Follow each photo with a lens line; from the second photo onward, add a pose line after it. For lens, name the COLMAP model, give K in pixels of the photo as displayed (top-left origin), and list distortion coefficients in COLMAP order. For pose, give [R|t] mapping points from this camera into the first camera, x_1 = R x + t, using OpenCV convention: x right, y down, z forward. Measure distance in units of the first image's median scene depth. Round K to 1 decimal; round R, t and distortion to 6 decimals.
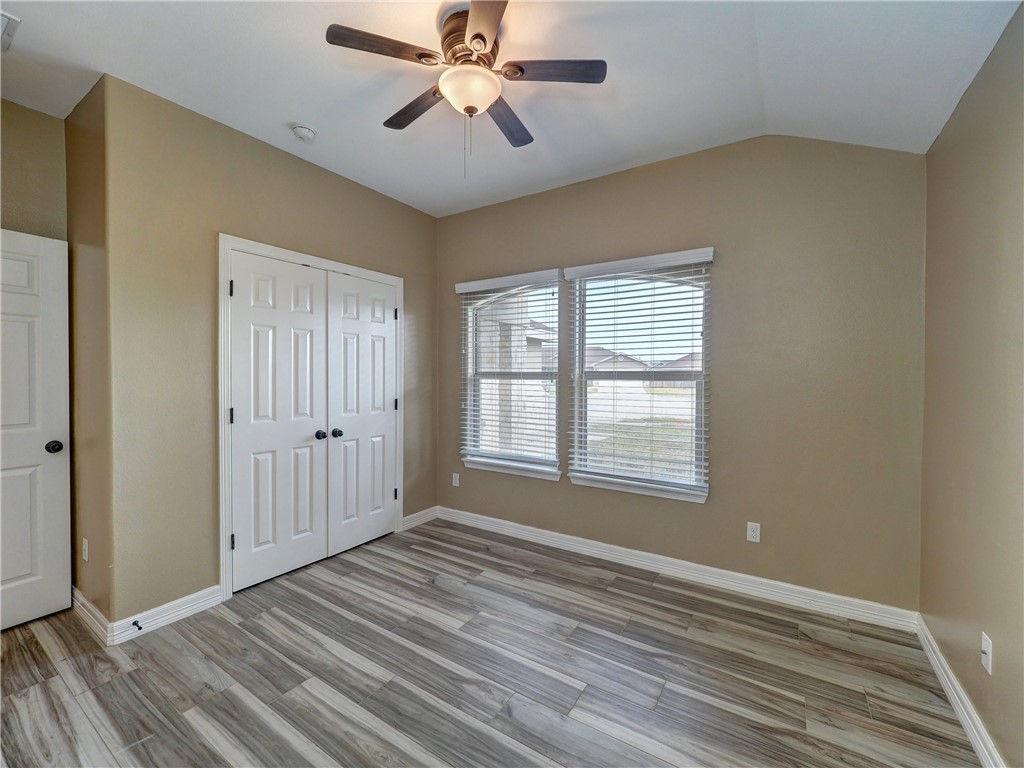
lens RADIAL K [[427.0, 0, 512.8], [0, 427.0, 383.1], [0, 0, 1]] dist [-0.010047, 0.000497]
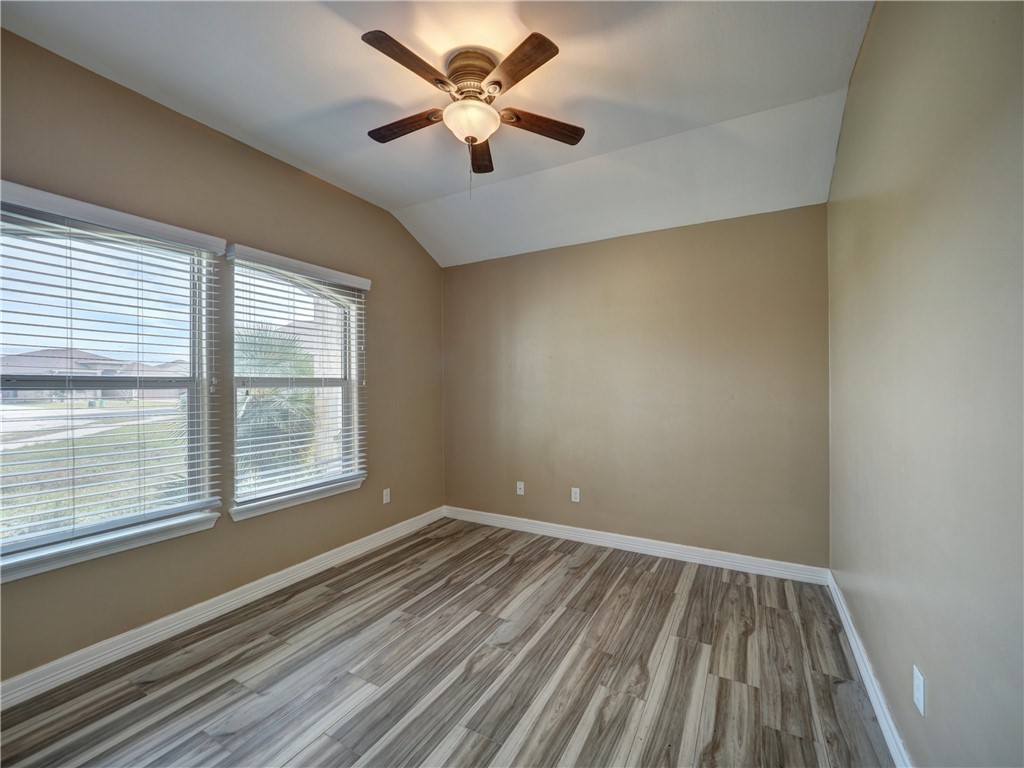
lens RADIAL K [[427.0, 0, 512.8], [0, 427.0, 383.1], [0, 0, 1]] dist [-0.010047, 0.000497]
pose [[-0.055746, -0.005610, 0.998429, -0.914893], [0.023632, 0.999697, 0.006936, -0.014461], [-0.998165, 0.023982, -0.055596, 0.730606]]
